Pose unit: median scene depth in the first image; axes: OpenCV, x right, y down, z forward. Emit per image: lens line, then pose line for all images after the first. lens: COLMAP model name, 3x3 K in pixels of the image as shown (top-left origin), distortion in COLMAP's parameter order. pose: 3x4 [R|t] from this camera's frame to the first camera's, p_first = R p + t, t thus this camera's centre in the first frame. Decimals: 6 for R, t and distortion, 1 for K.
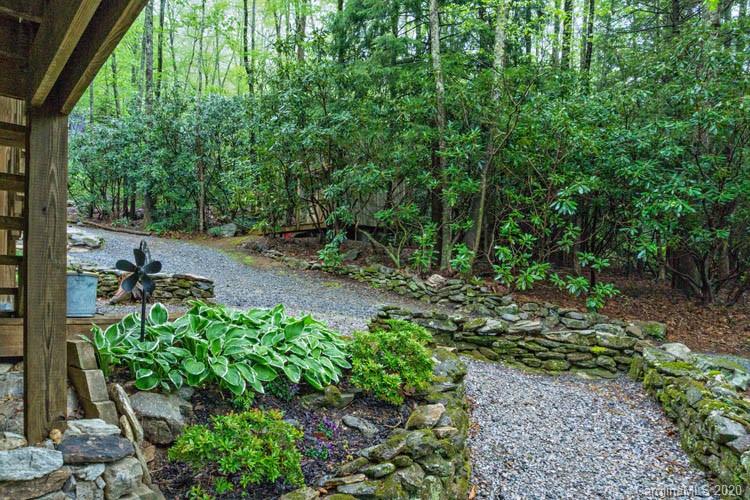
lens RADIAL K [[596.3, 0, 375.0], [0, 596.3, 250.0], [0, 0, 1]] dist [-0.063629, 0.000667]
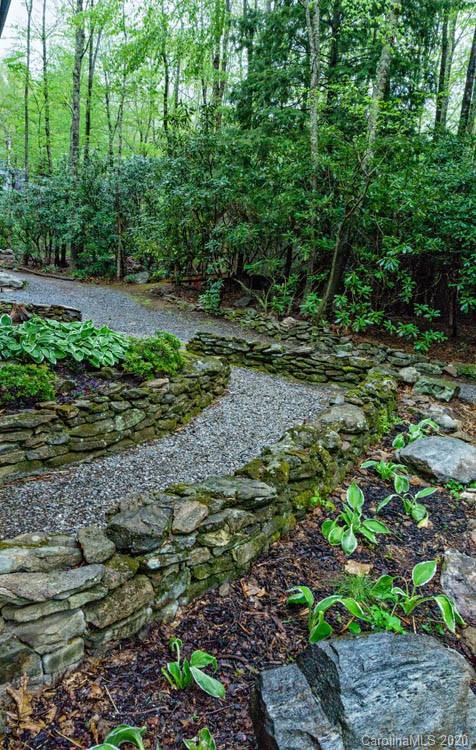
lens RADIAL K [[523.0, 0, 238.0], [0, 523.0, 375.0], [0, 0, 1]] dist [-0.088864, -0.000521]
pose [[0.997063, 0.039209, -0.065789, 0.078053], [-0.029249, 0.988846, 0.146043, 0.005574], [0.070781, -0.143689, 0.987088, -0.083392]]
